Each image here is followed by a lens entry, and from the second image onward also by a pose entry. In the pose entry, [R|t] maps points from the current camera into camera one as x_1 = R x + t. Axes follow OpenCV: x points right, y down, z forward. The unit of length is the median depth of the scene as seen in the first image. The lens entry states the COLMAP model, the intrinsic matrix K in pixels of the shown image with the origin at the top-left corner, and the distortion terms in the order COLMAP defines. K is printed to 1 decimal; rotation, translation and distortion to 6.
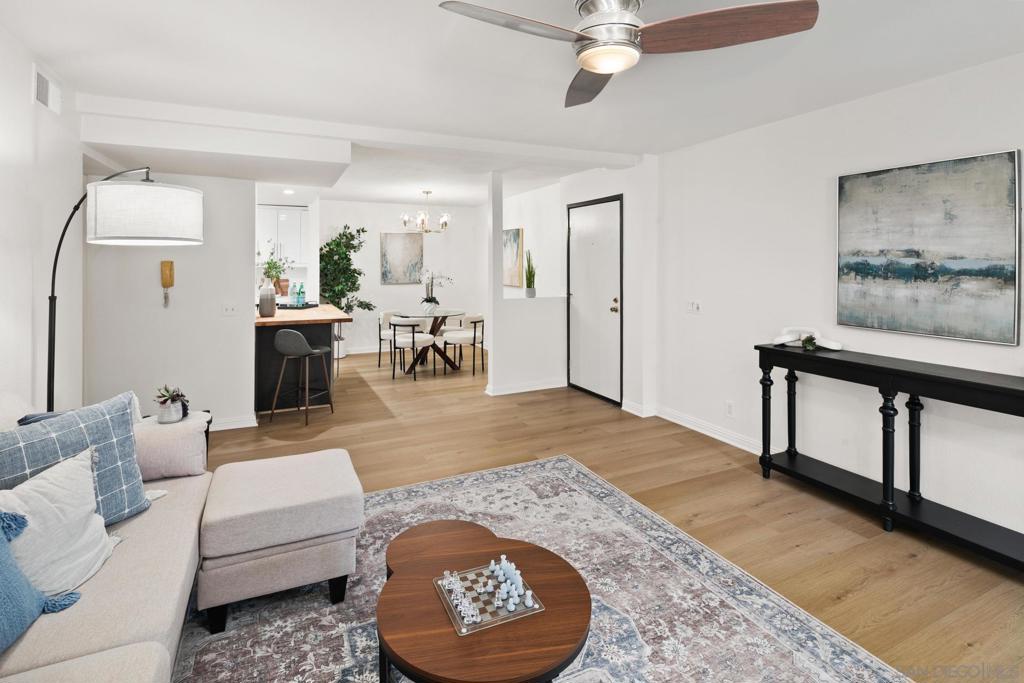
lens RADIAL K [[498.9, 0, 510.2], [0, 498.9, 259.5], [0, 0, 1]] dist [0.003429, -0.001226]
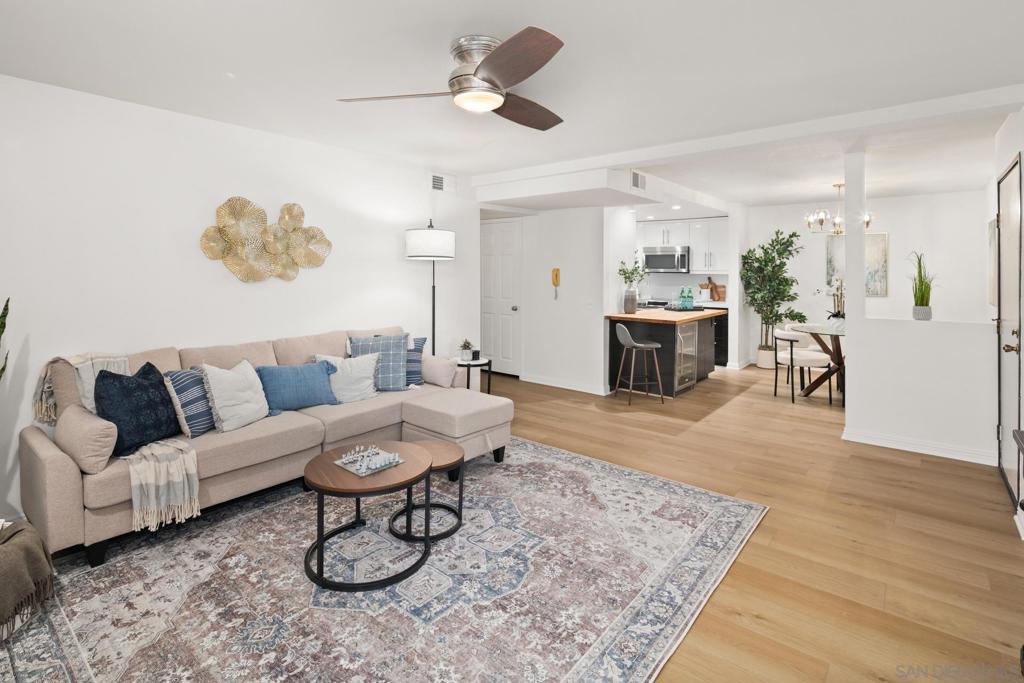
lens RADIAL K [[498.9, 0, 510.2], [0, 498.9, 259.5], [0, 0, 1]] dist [0.003429, -0.001226]
pose [[0.423602, -0.018065, -0.905668, 0.841568], [0.003608, 0.999827, -0.018255, 0.004496], [0.905841, 0.004466, 0.423594, 0.345091]]
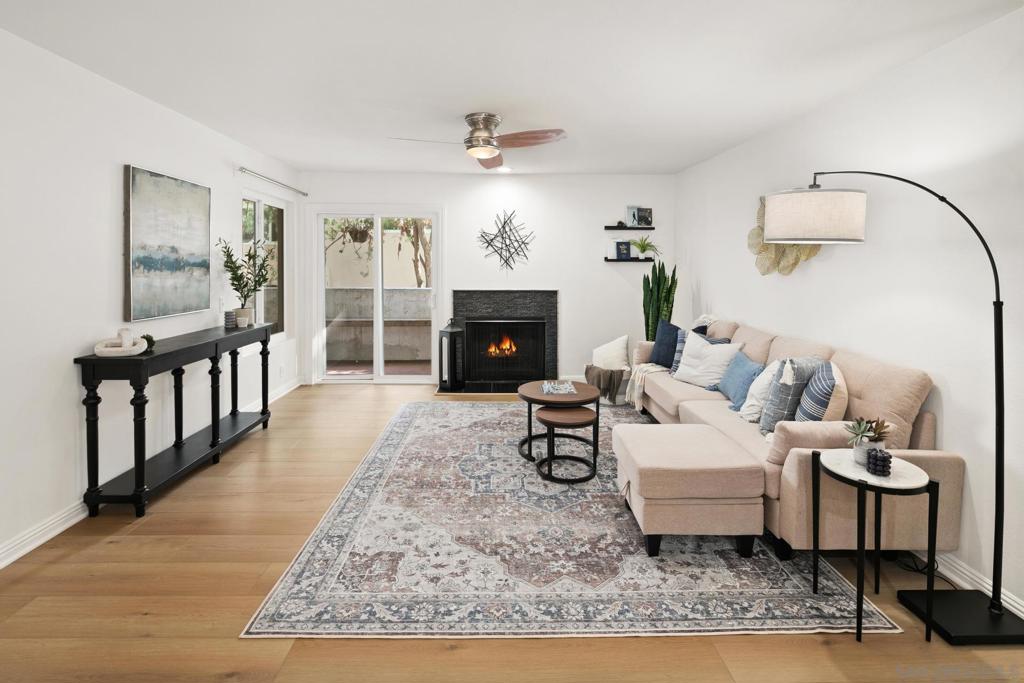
lens RADIAL K [[498.5, 0, 508.5], [0, 498.5, 266.4], [0, 0, 1]] dist [0.002965, -0.000492]
pose [[-0.912032, -0.009235, 0.410016, -0.420592], [-0.010493, 0.999945, -0.000818, 0.020838], [-0.409985, -0.005048, -0.912078, 1.685509]]
